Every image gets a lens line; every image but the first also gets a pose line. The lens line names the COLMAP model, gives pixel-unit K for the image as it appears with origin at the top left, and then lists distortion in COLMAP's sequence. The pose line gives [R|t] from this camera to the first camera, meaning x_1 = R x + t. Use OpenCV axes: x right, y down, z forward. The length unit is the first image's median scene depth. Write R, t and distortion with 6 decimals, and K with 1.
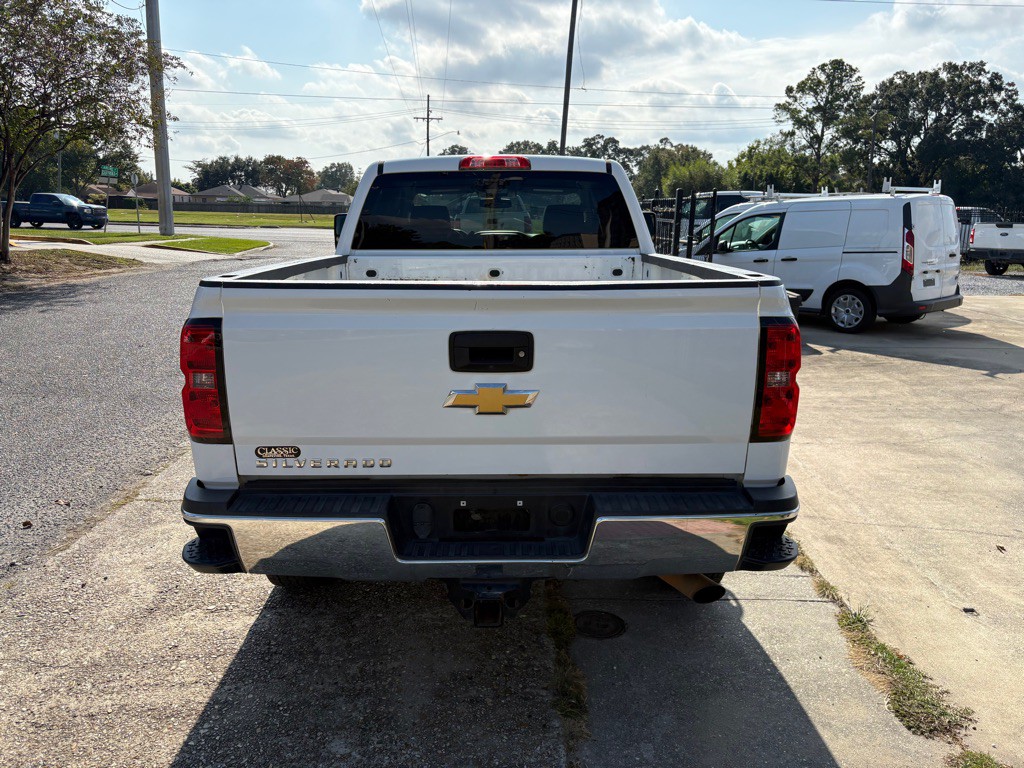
lens RADIAL K [[775.0, 0, 508.5], [0, 775.0, 384.1], [0, 0, 1]] dist [0.047655, -0.045836]
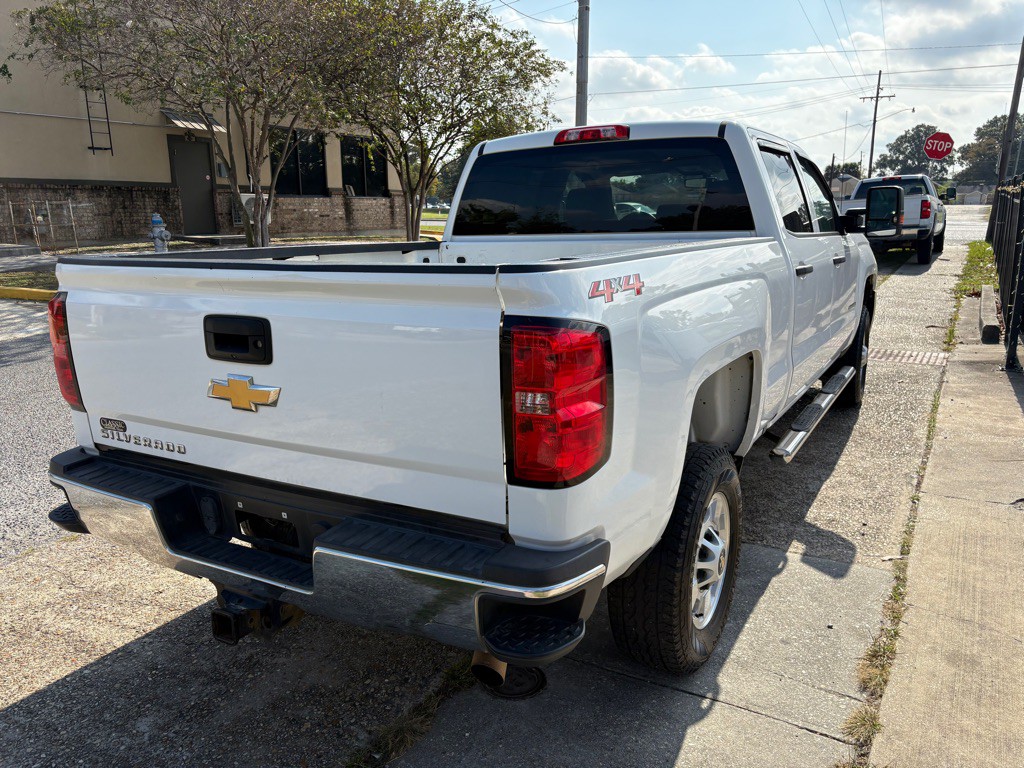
lens RADIAL K [[775.0, 0, 515.4], [0, 775.0, 392.1], [0, 0, 1]] dist [0.047655, -0.045836]
pose [[0.862889, 0.094984, -0.496387, 0.225418], [-0.086694, 0.995441, 0.039774, -0.014392], [0.497902, 0.008713, 0.867190, 0.123385]]
